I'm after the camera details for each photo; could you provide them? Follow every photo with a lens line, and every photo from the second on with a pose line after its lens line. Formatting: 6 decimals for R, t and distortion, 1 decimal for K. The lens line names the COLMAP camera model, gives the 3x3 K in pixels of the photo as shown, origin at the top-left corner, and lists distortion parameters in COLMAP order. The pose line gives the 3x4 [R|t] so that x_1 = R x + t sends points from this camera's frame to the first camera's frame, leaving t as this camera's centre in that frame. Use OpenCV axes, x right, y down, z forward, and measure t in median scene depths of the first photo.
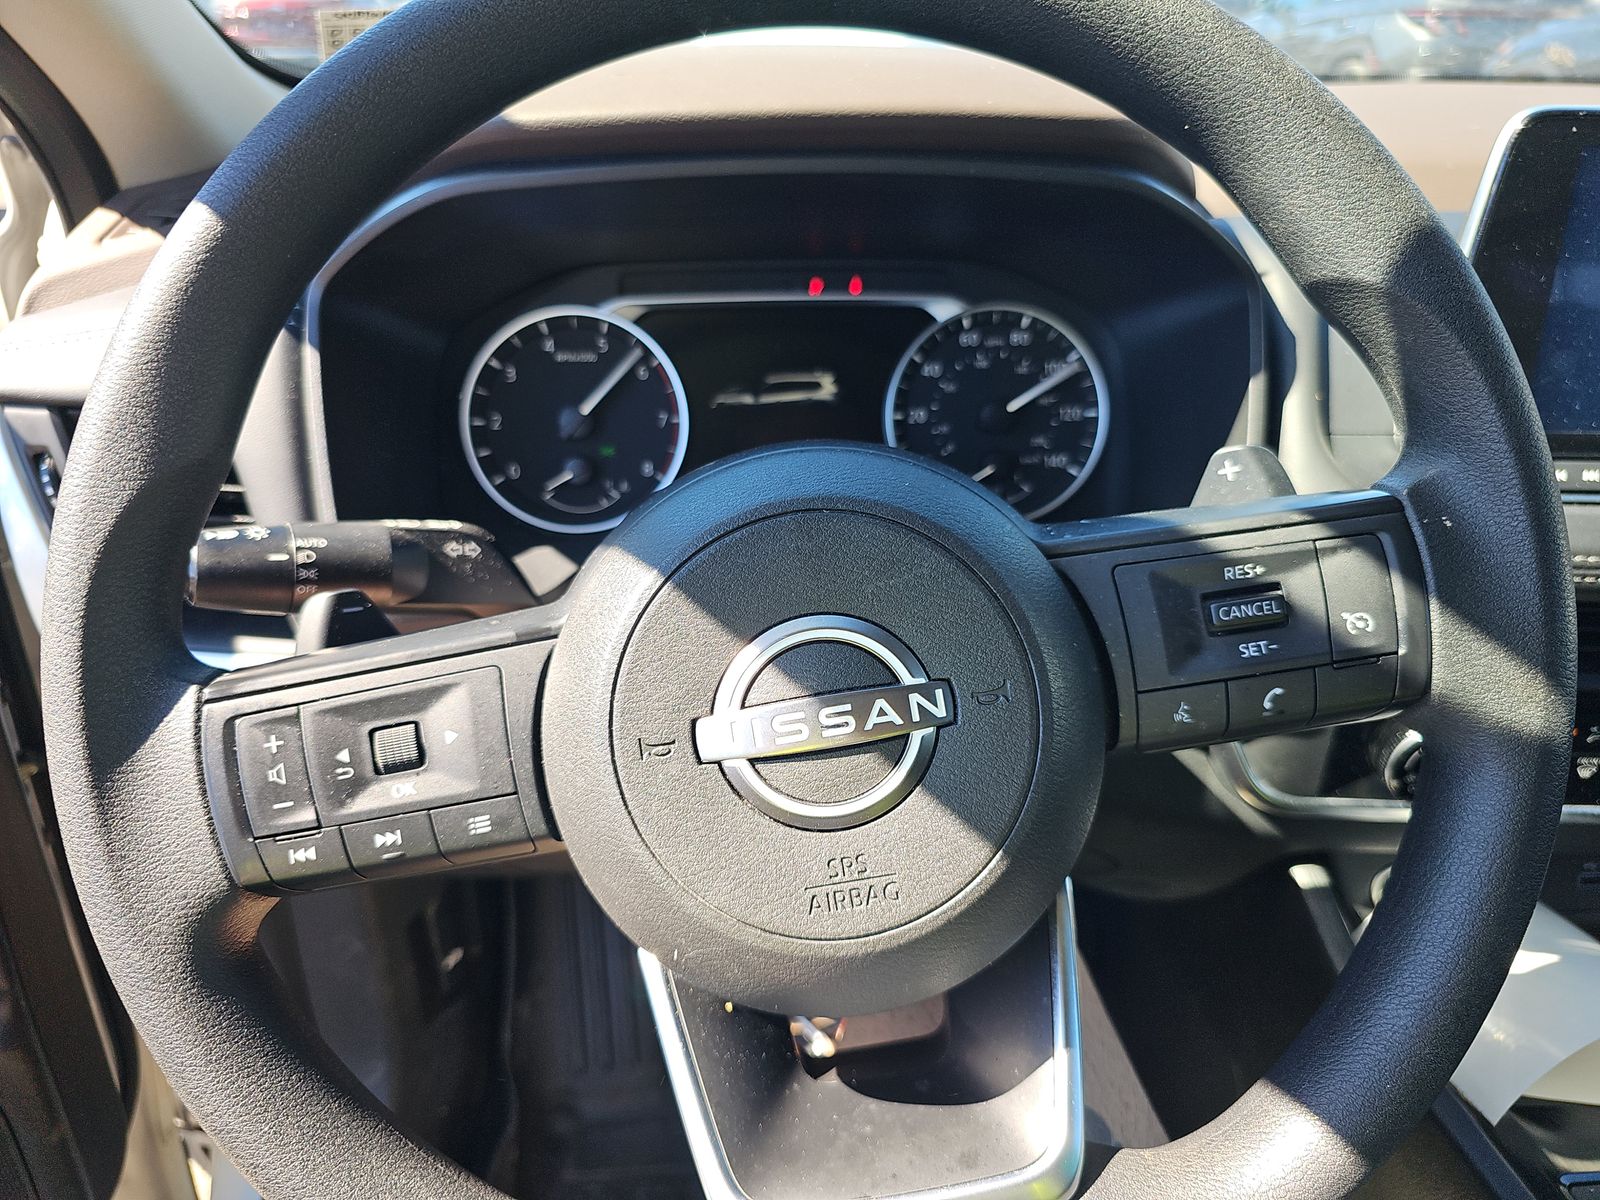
lens RADIAL K [[1072.9, 0, 800.0], [0, 1072.9, 600.0], [0, 0, 1]] dist [-0.002511, -0.034101]
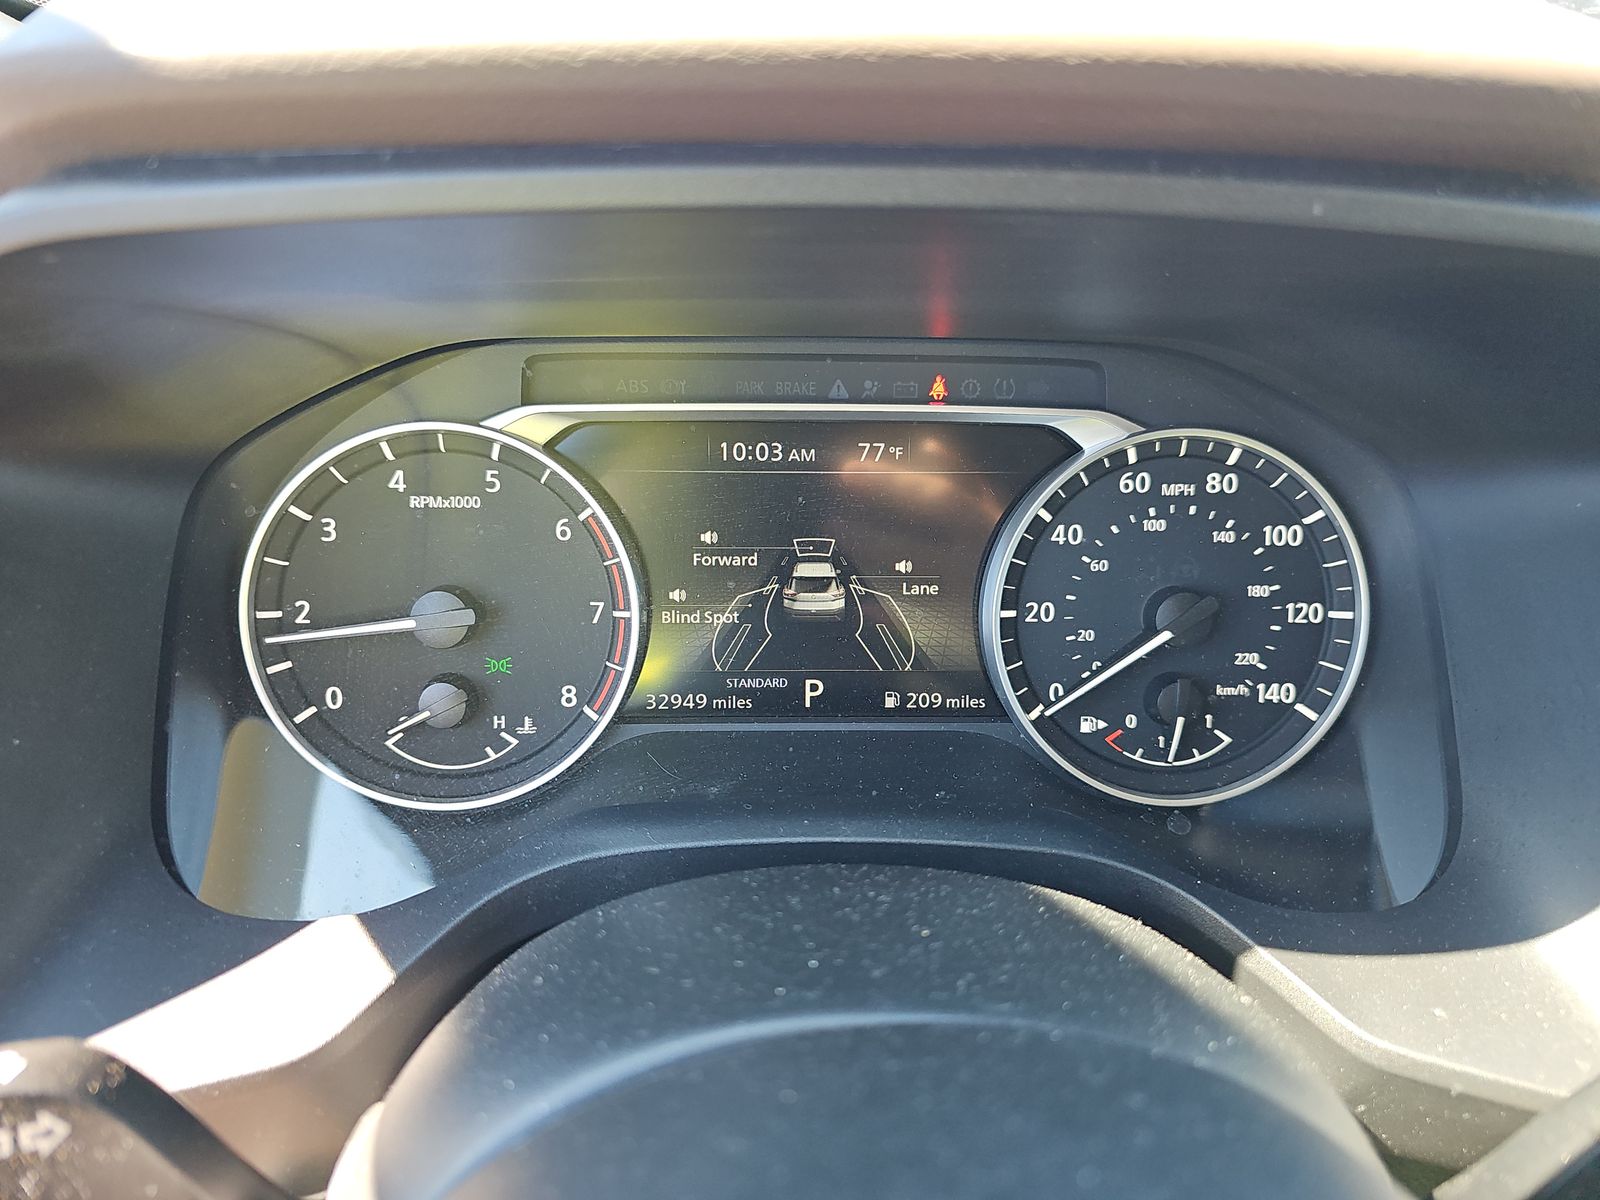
lens RADIAL K [[1068.1, 0, 807.2], [0, 1068.1, 572.0], [0, 0, 1]] dist [0.009630, -0.030448]
pose [[0.999752, 0.018882, 0.011828, -0.023223], [-0.018652, 0.999642, -0.019196, -0.182651], [-0.012186, 0.018971, 0.999746, 0.435143]]
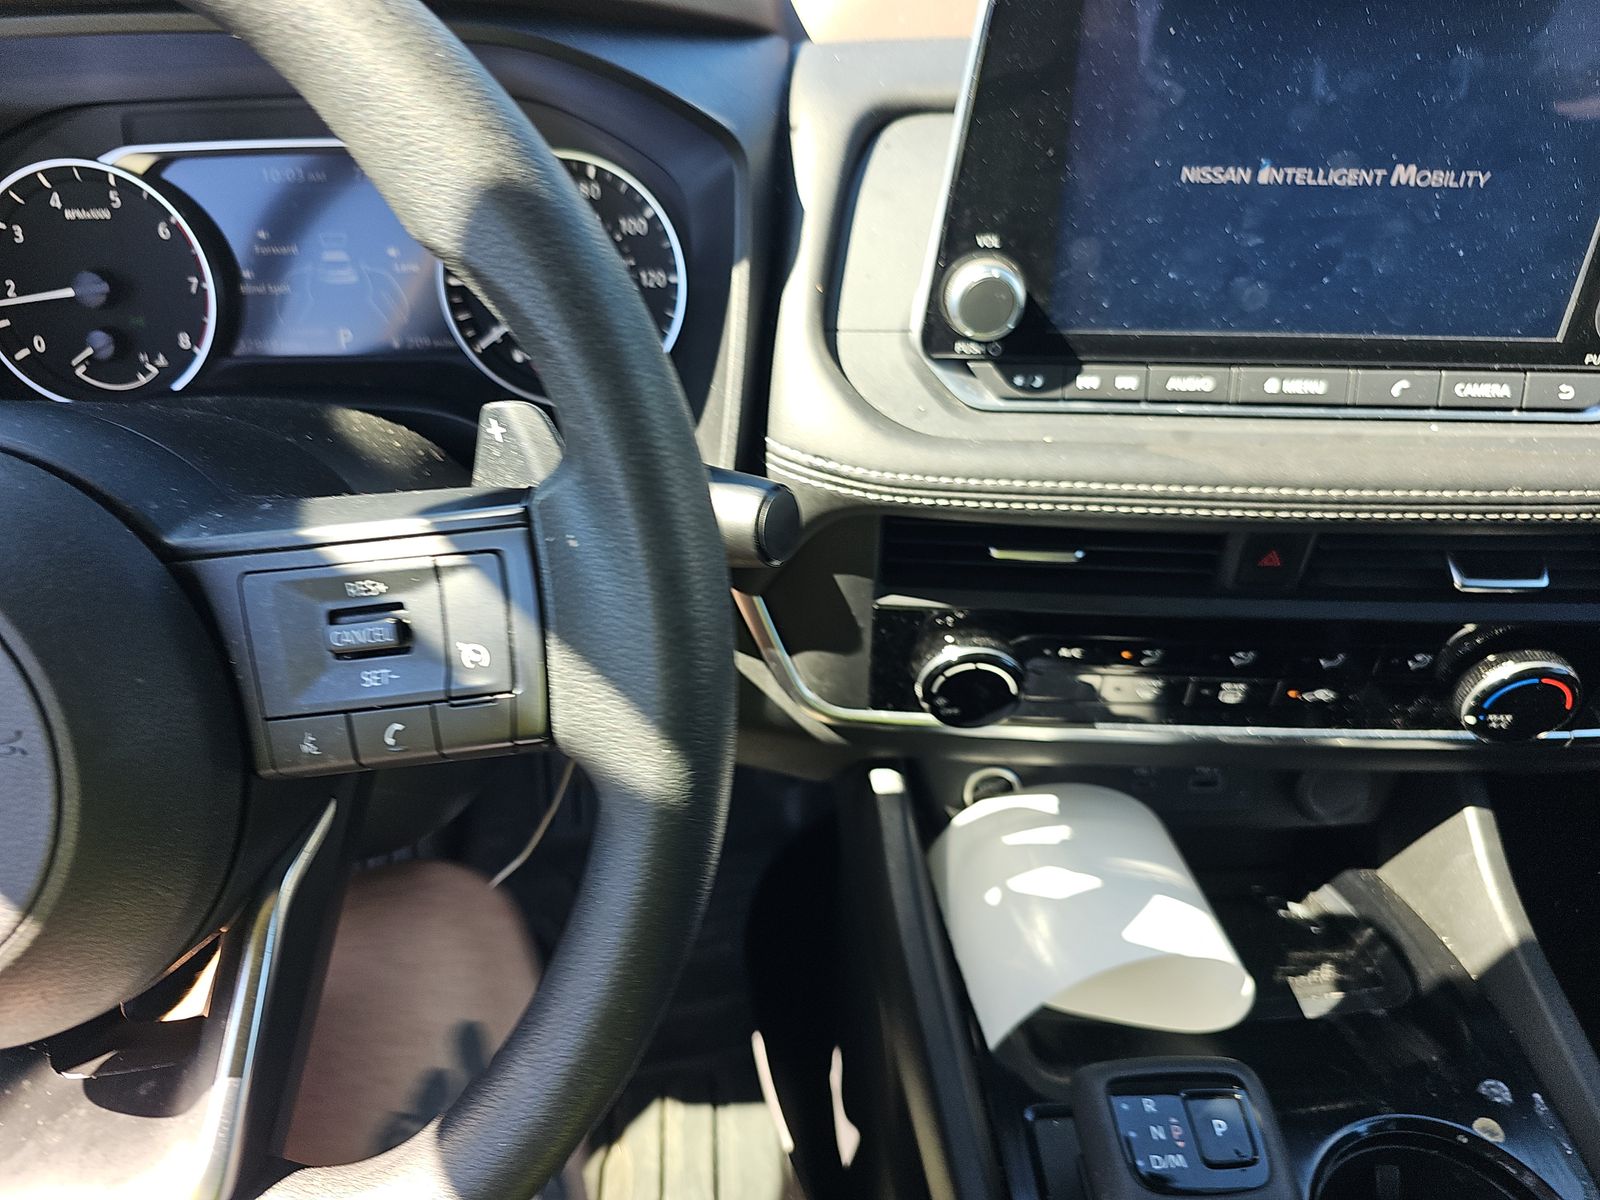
lens RADIAL K [[1068.1, 0, 807.2], [0, 1068.1, 572.0], [0, 0, 1]] dist [0.009630, -0.030448]
pose [[0.999971, 0.005847, -0.004793, 0.394817], [-0.004848, 0.982337, 0.187056, -0.103030], [0.005802, -0.187028, 0.982338, 0.083630]]
